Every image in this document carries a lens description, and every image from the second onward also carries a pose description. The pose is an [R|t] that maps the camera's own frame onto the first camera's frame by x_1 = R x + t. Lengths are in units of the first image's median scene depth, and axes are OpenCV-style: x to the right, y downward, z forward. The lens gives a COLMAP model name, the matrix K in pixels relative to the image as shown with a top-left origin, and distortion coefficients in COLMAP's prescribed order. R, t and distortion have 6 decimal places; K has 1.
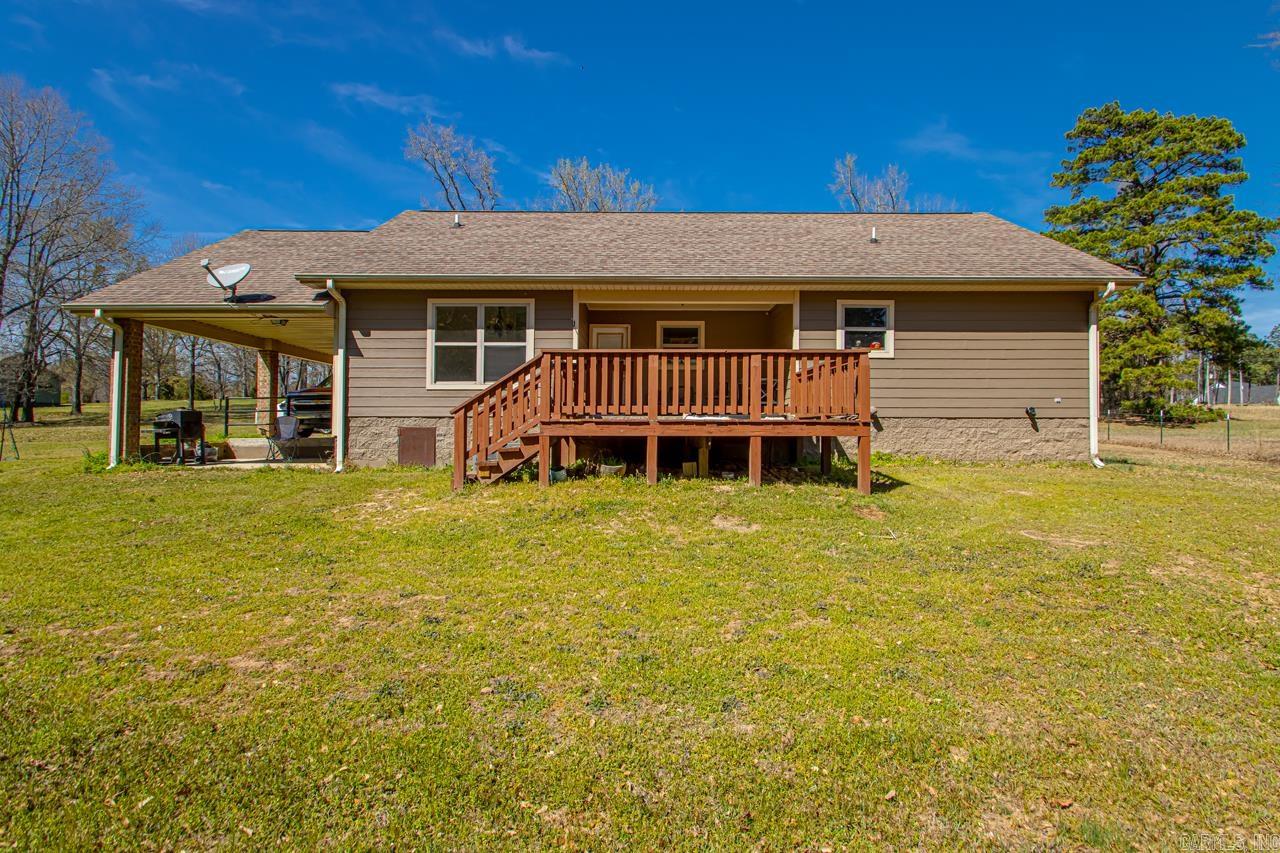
lens RADIAL K [[602.9, 0, 663.6], [0, 602.9, 447.7], [0, 0, 1]] dist [0.017473, -0.015046]
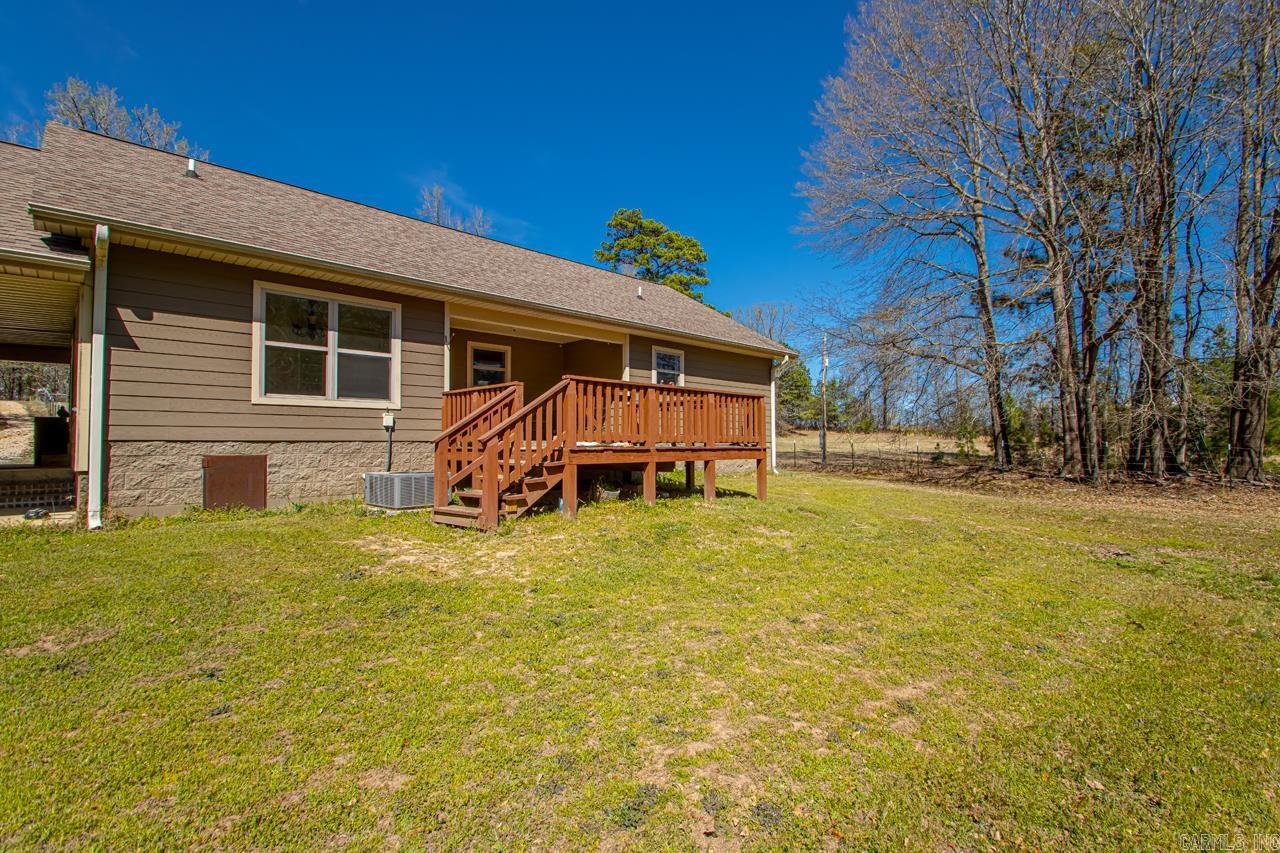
lens RADIAL K [[602.9, 0, 608.5], [0, 602.9, 436.2], [0, 0, 1]] dist [0.017473, -0.015046]
pose [[0.729887, 0.007951, 0.683522, -0.579537], [0.024682, 0.998974, -0.037977, -0.018930], [-0.683122, 0.044590, 0.728942, 0.177322]]
